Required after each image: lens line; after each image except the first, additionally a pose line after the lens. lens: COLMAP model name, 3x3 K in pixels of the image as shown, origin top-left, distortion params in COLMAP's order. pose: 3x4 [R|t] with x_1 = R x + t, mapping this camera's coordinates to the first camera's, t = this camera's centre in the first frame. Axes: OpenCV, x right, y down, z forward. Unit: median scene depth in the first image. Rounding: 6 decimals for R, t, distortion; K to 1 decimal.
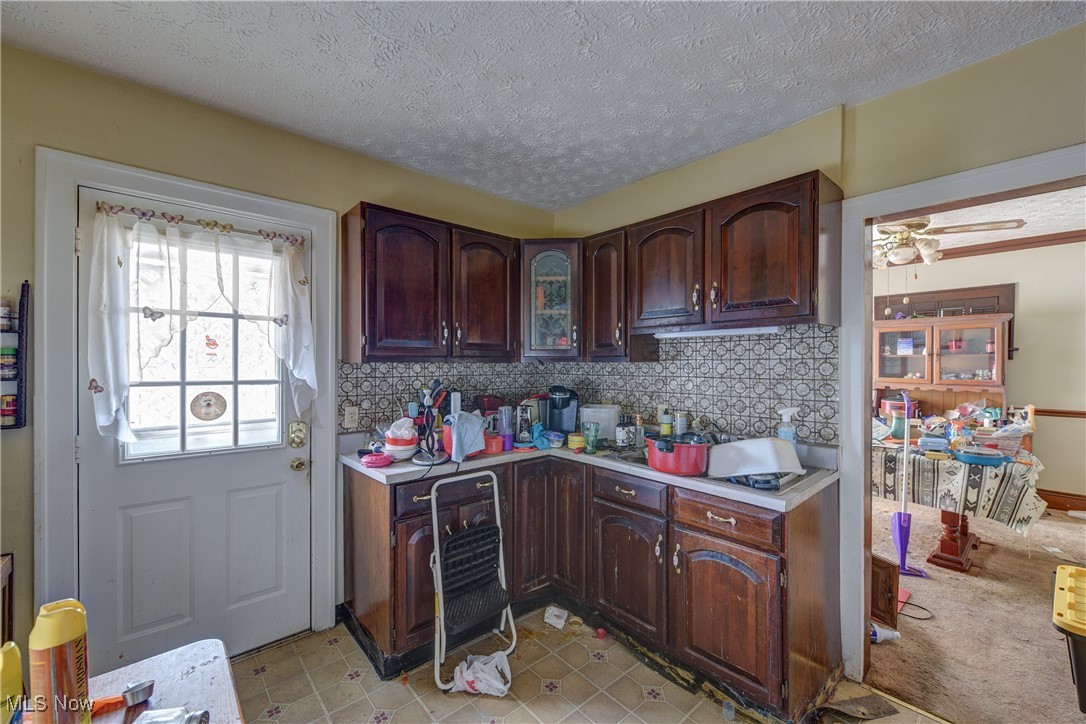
lens RADIAL K [[425.1, 0, 541.1], [0, 425.1, 366.9], [0, 0, 1]] dist [0.015807, -0.006380]
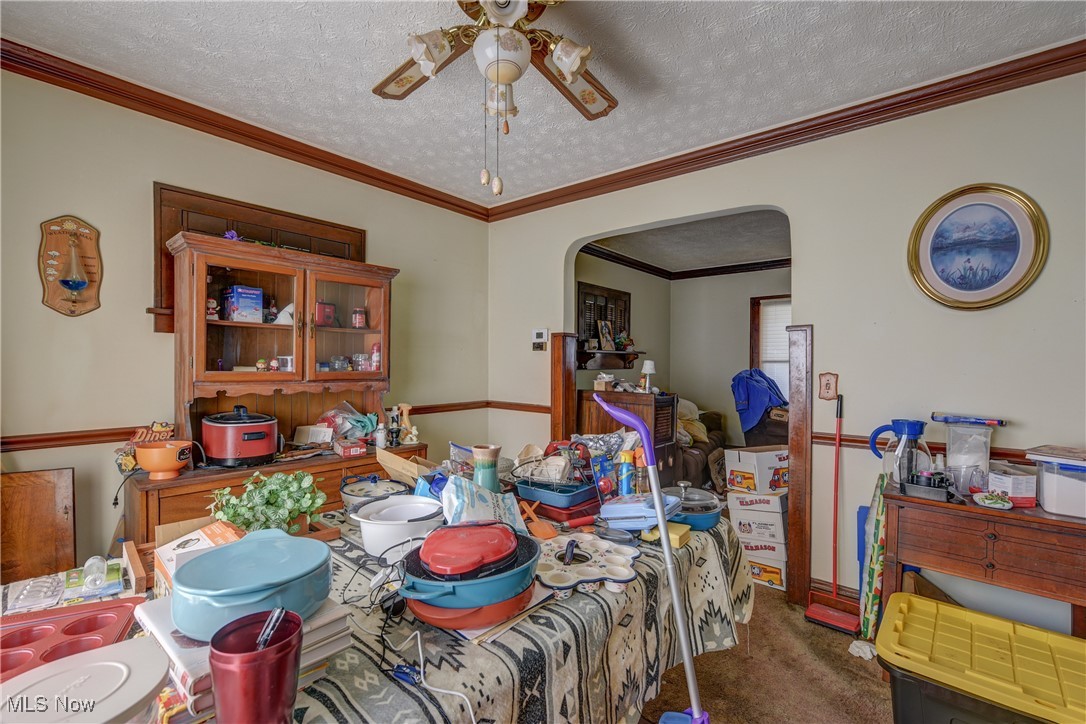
lens RADIAL K [[453.6, 0, 538.2], [0, 453.6, 365.0], [0, 0, 1]] dist [-0.000068, -0.000493]
pose [[-0.172554, -0.011383, 0.984934, 0.348083], [-0.001233, 0.999935, 0.011340, 0.015207], [-0.984999, 0.000742, -0.172557, 0.891003]]
